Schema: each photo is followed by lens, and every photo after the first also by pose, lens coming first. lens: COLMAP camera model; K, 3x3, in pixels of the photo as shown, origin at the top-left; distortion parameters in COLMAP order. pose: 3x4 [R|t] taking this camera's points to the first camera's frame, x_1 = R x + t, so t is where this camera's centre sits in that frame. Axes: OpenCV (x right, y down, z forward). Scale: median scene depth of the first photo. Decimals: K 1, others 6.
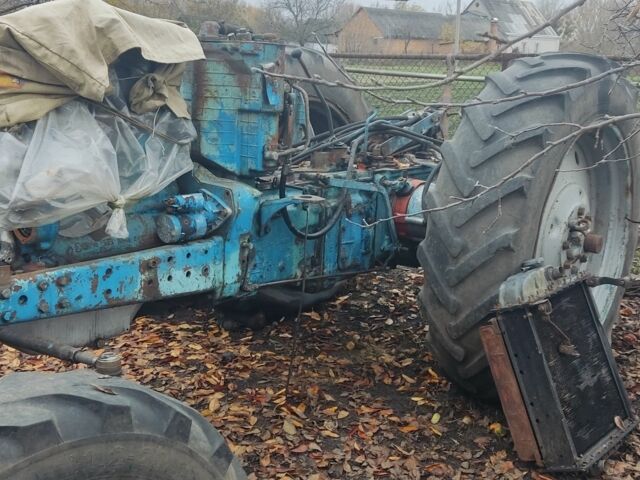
lens RADIAL K [[796.1, 0, 319.8], [0, 796.1, 240.0], [0, 0, 1]] dist [0.063832, 0.000000]
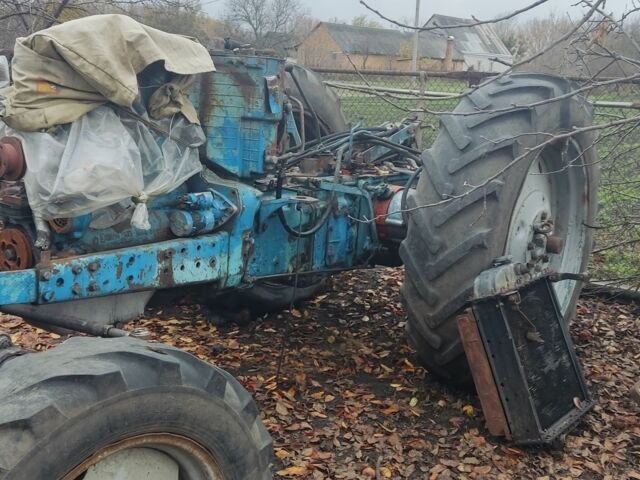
lens RADIAL K [[796.1, 0, 320.5], [0, 796.1, 240.3], [0, 0, 1]] dist [0.063832, 0.000000]
pose [[0.998405, 0.010847, 0.055410, -0.050710], [-0.009965, 0.999820, -0.016155, 0.022325], [-0.055575, 0.015577, 0.998333, -0.100531]]
